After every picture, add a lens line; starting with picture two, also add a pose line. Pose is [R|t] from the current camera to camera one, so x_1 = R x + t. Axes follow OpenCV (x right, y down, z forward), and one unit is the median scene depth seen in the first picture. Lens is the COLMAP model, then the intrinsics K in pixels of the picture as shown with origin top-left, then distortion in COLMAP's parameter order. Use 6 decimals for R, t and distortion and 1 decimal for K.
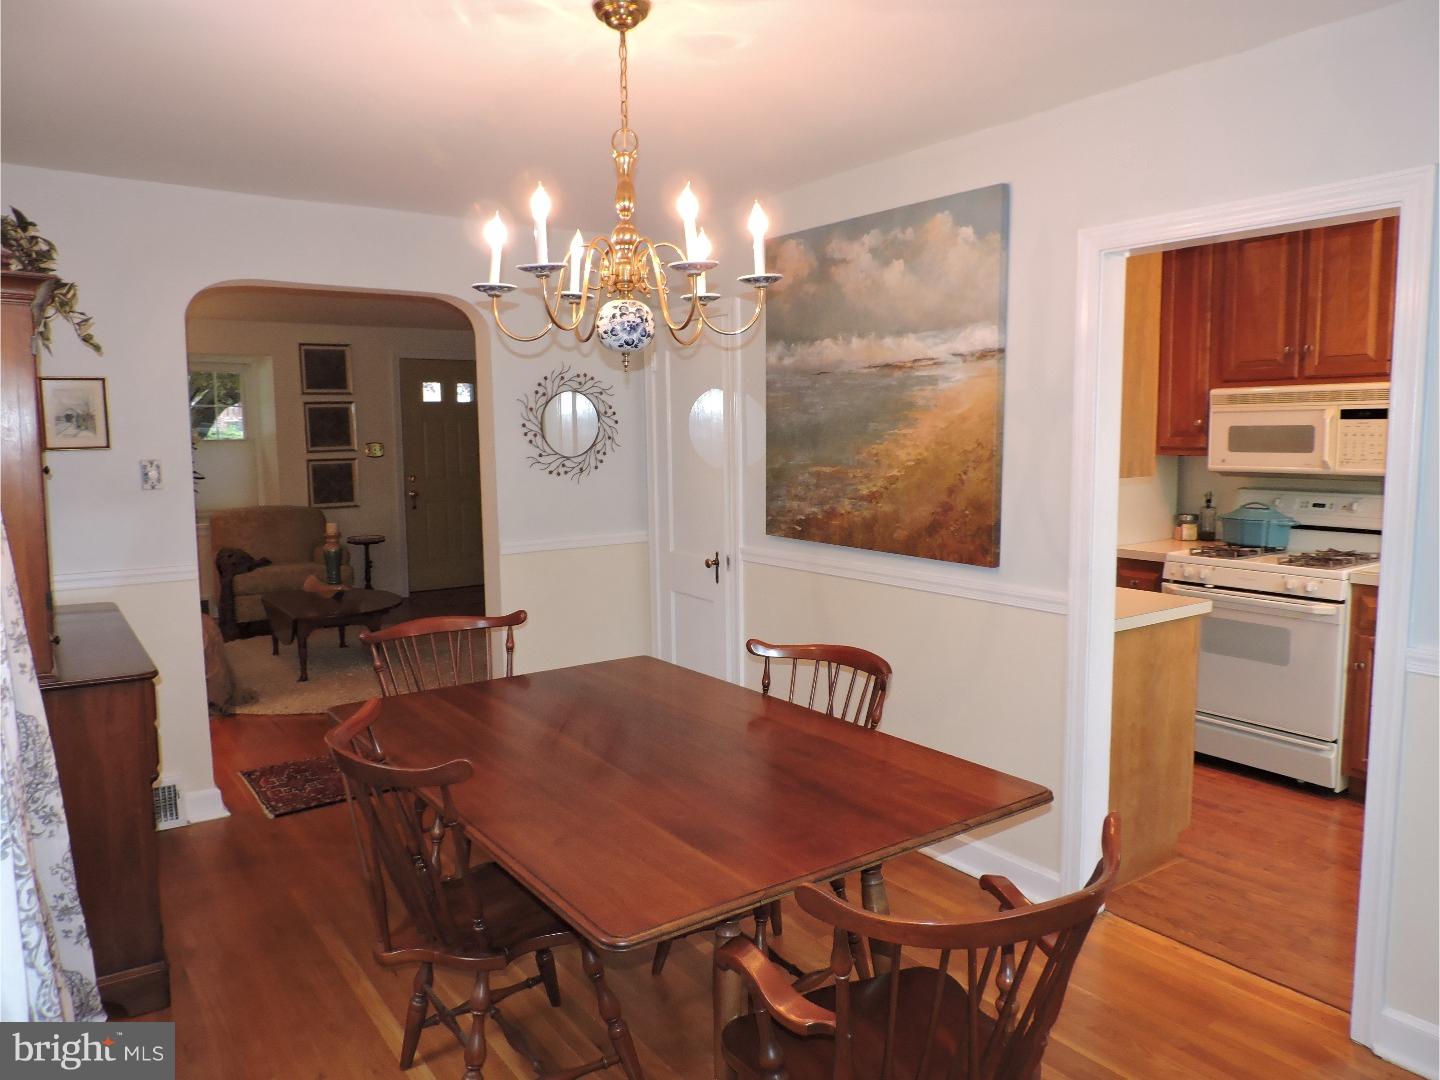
lens RADIAL K [[1029.6, 0, 719.0], [0, 1029.6, 538.8], [0, 0, 1]] dist [-0.027875, 0.009563]
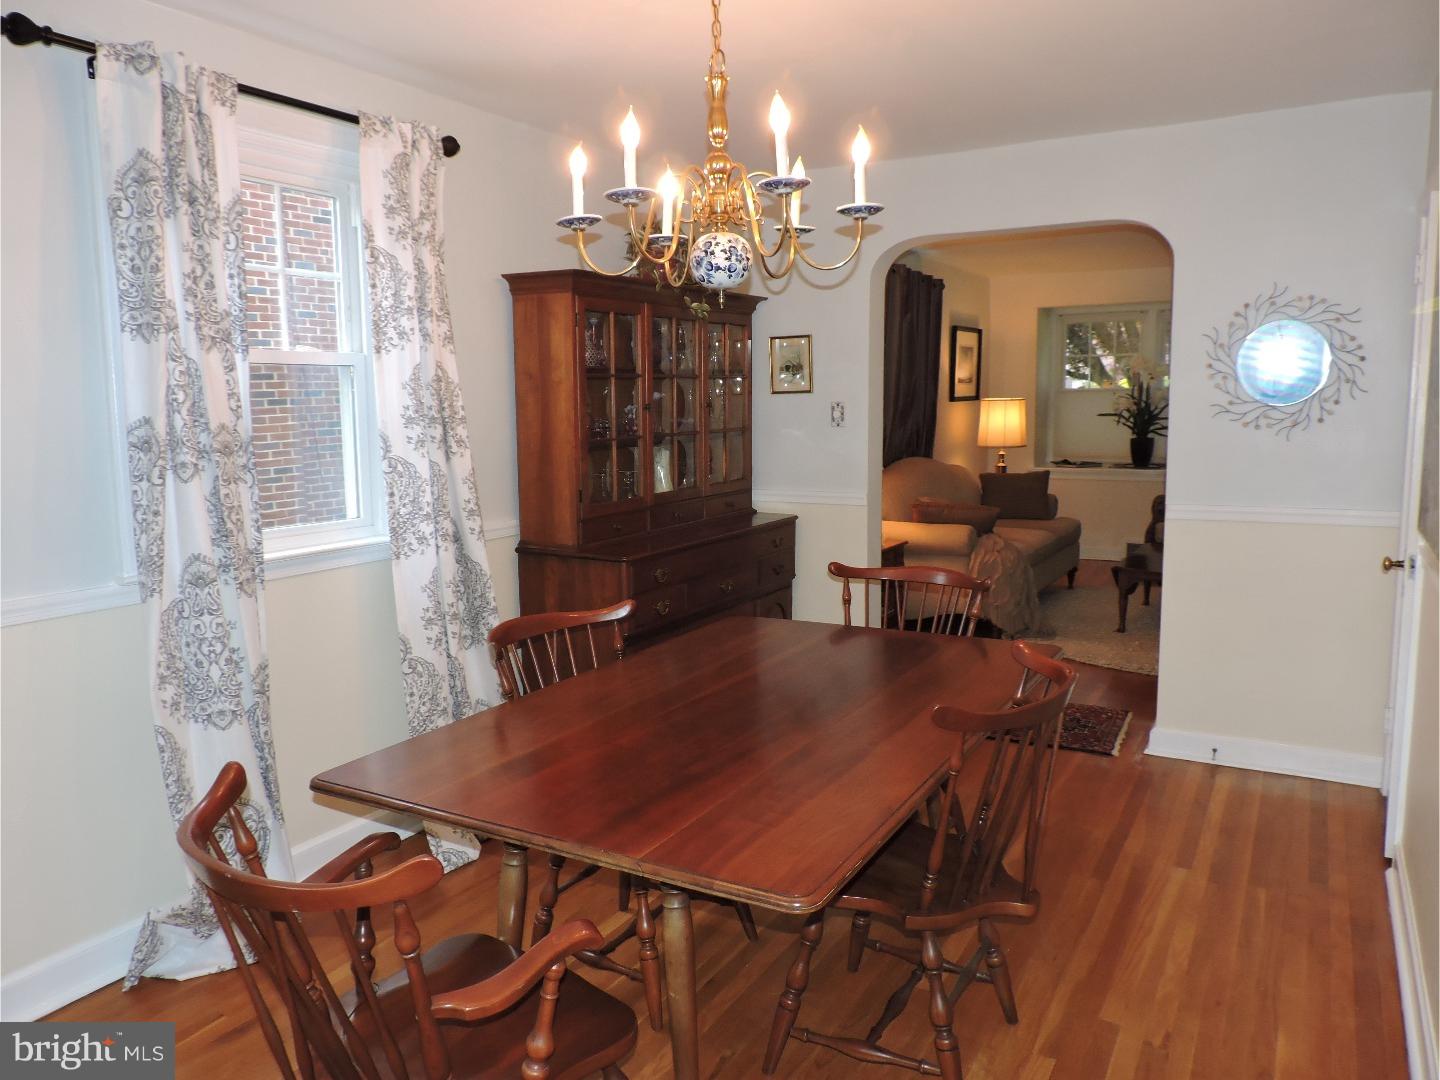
lens RADIAL K [[1029.6, 0, 711.1], [0, 1029.6, 533.6], [0, 0, 1]] dist [-0.027875, 0.009563]
pose [[0.400433, 0.123472, -0.907969, 0.258614], [-0.084085, 0.991651, 0.097768, -0.015254], [0.912460, 0.037197, 0.407472, 0.196415]]
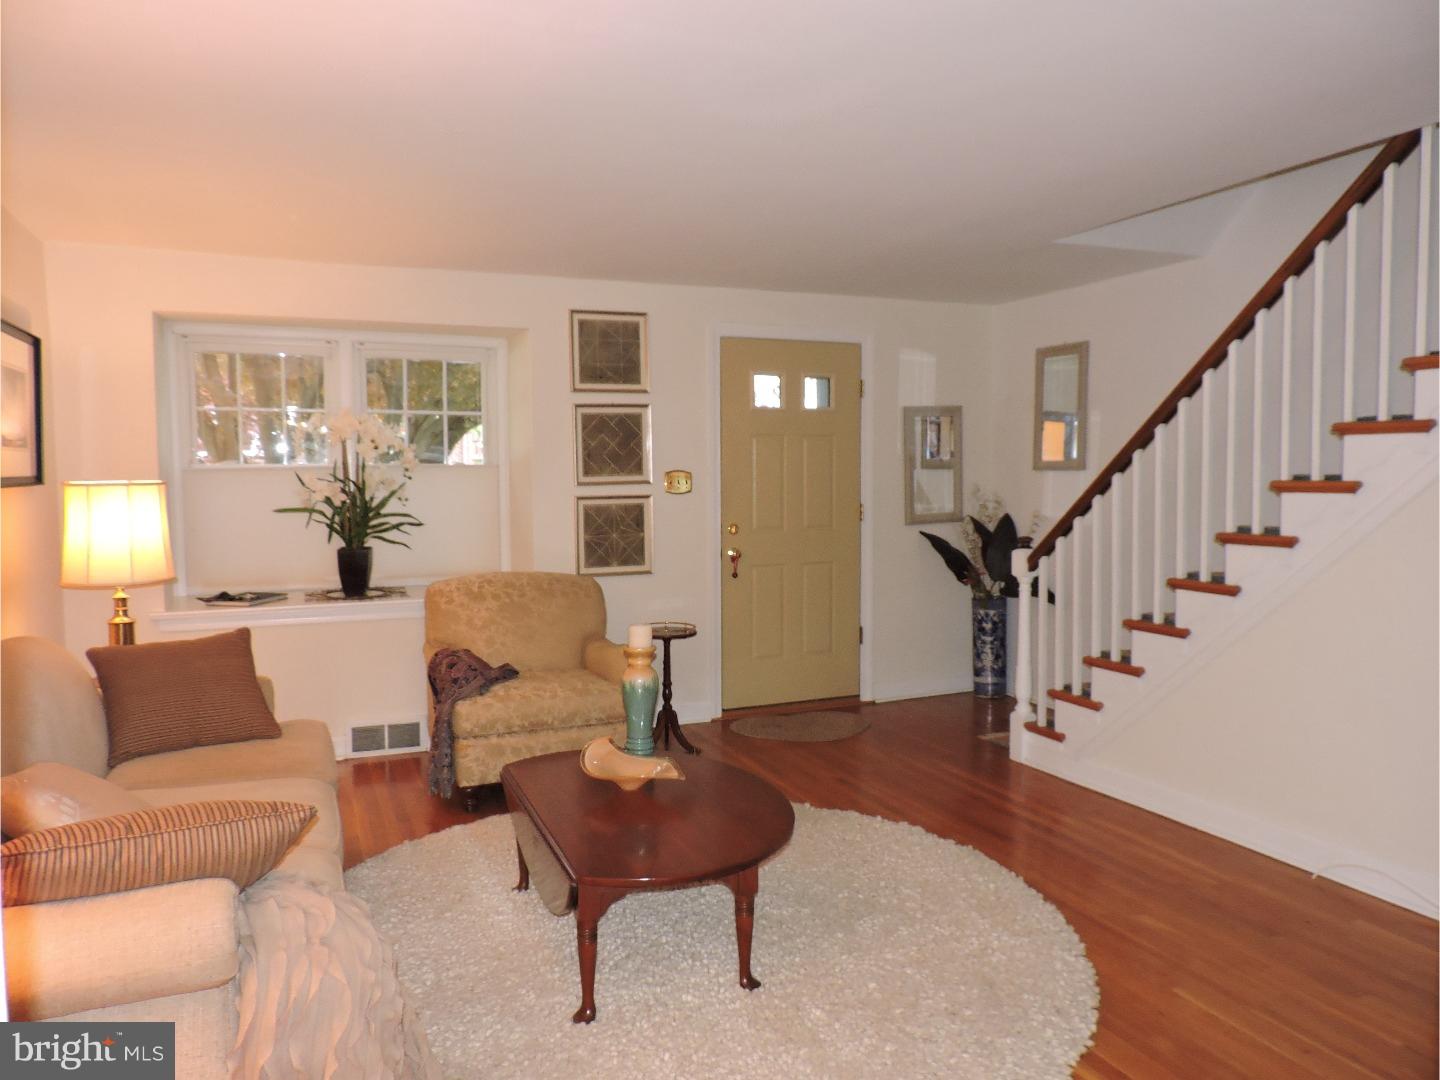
lens RADIAL K [[1029.6, 0, 715.5], [0, 1029.6, 535.7], [0, 0, 1]] dist [-0.027875, 0.009563]
pose [[0.977116, 0.024498, -0.211293, -0.219158], [-0.030976, 0.999144, -0.027403, -0.045786], [0.210441, 0.033321, 0.977039, 0.479413]]
